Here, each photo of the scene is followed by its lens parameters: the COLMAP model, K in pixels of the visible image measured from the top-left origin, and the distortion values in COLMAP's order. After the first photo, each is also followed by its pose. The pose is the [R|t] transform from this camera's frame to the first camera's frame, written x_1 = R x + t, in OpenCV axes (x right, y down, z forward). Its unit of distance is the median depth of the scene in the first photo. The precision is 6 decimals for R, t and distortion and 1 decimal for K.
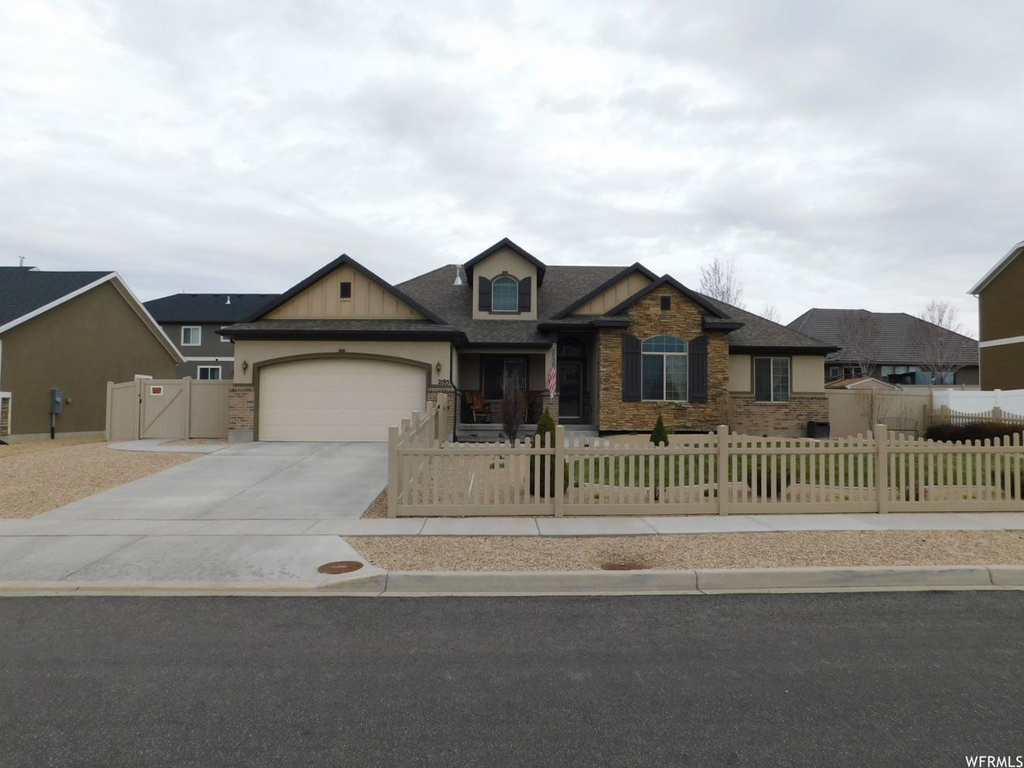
lens RADIAL K [[753.1, 0, 512.9], [0, 753.1, 378.1], [0, 0, 1]] dist [0.026086, 0.002211]
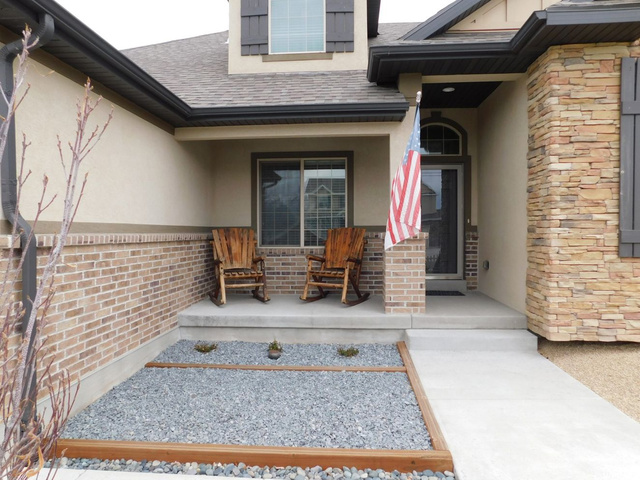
lens RADIAL K [[427.0, 0, 320.2], [0, 427.0, 246.6], [0, 0, 1]] dist [-0.064434, 0.053087]
pose [[0.995871, -0.004305, -0.090683, 0.027207], [0.010714, 0.997467, 0.070312, 0.010877], [0.090151, -0.070994, 0.993395, 0.787978]]
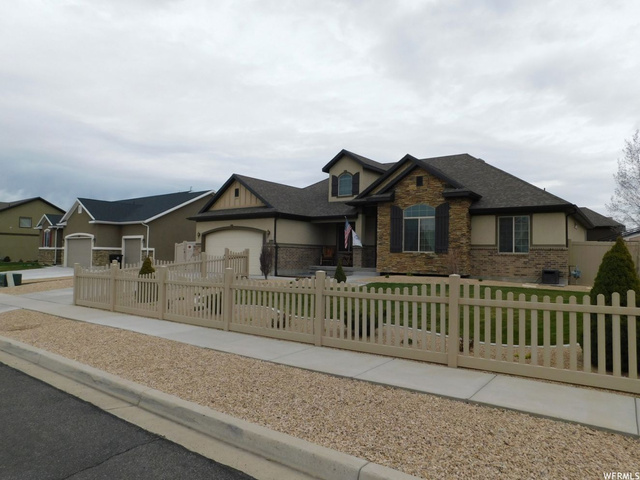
lens RADIAL K [[397.8, 0, 324.2], [0, 397.8, 238.0], [0, 0, 1]] dist [-0.017614, -0.000073]
pose [[0.790578, -0.017280, -0.612117, 0.505010], [0.024078, 0.999706, 0.002877, -0.001626], [0.611887, -0.017013, 0.790762, 0.317401]]
